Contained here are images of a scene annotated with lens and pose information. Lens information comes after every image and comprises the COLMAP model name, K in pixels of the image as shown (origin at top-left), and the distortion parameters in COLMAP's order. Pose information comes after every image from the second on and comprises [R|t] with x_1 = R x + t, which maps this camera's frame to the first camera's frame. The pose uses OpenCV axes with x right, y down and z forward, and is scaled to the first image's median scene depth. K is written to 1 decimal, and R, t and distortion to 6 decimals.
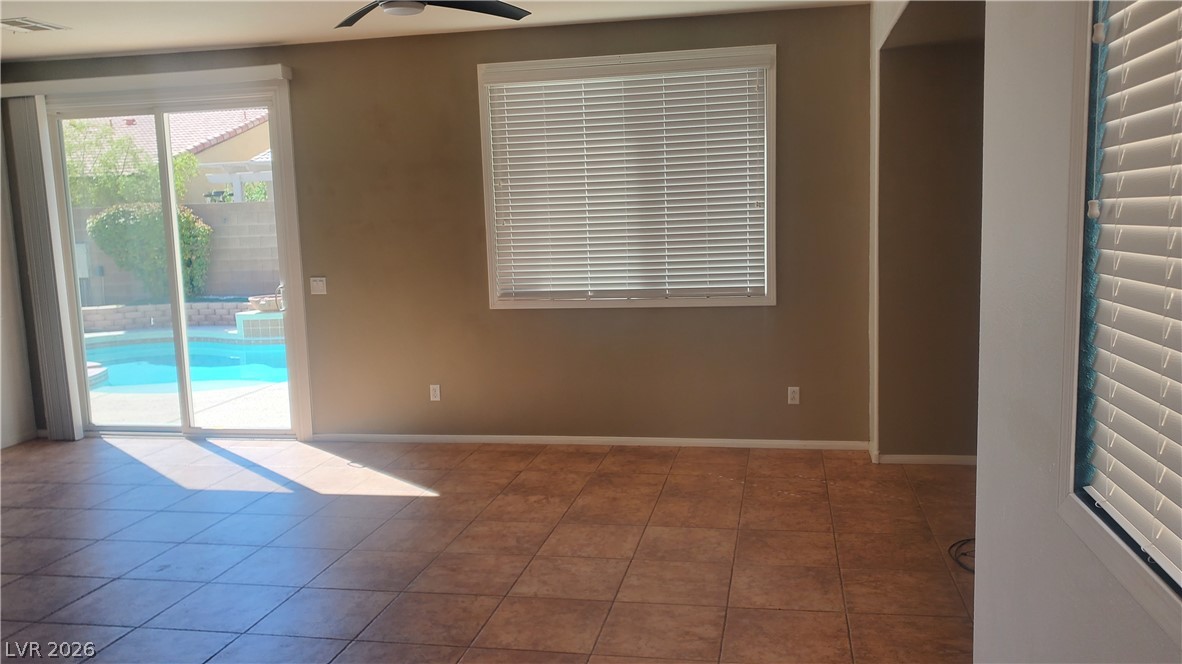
lens RADIAL K [[909.0, 0, 607.3], [0, 909.0, 342.3], [0, 0, 1]] dist [0.130962, -0.267406]
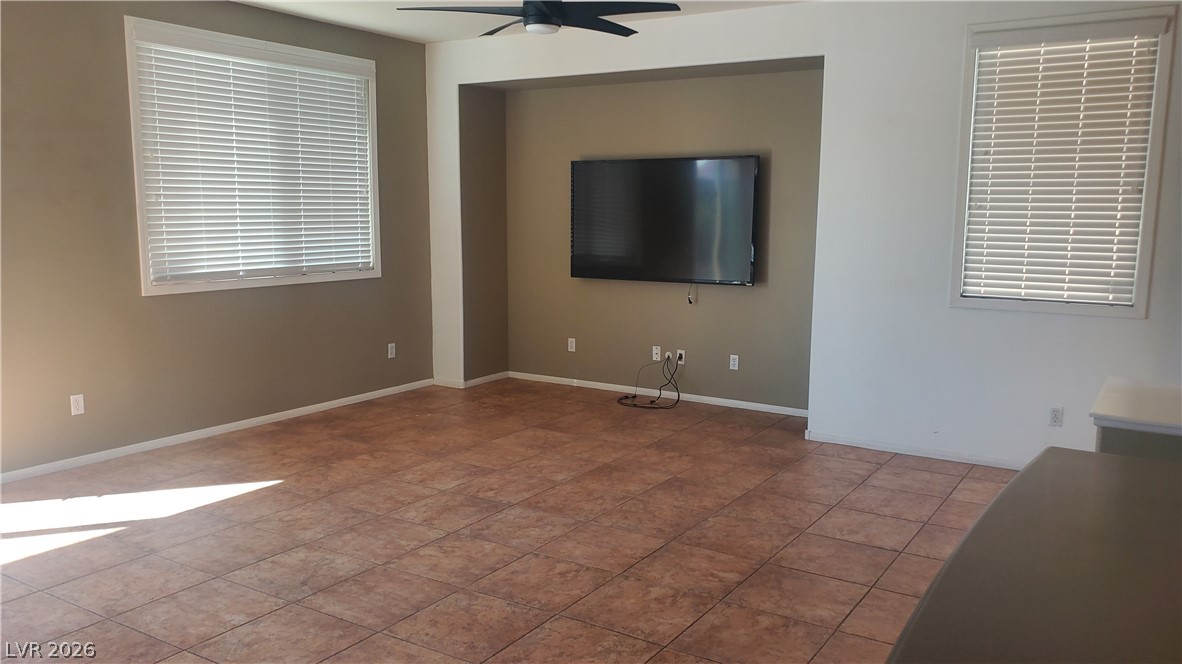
lens RADIAL K [[909.0, 0, 607.3], [0, 909.0, 342.3], [0, 0, 1]] dist [0.130962, -0.267406]
pose [[0.367385, -0.104372, 0.924194, -0.870140], [0.106604, 0.991860, 0.069637, -0.007526], [-0.923939, 0.072940, 0.375521, 0.289042]]
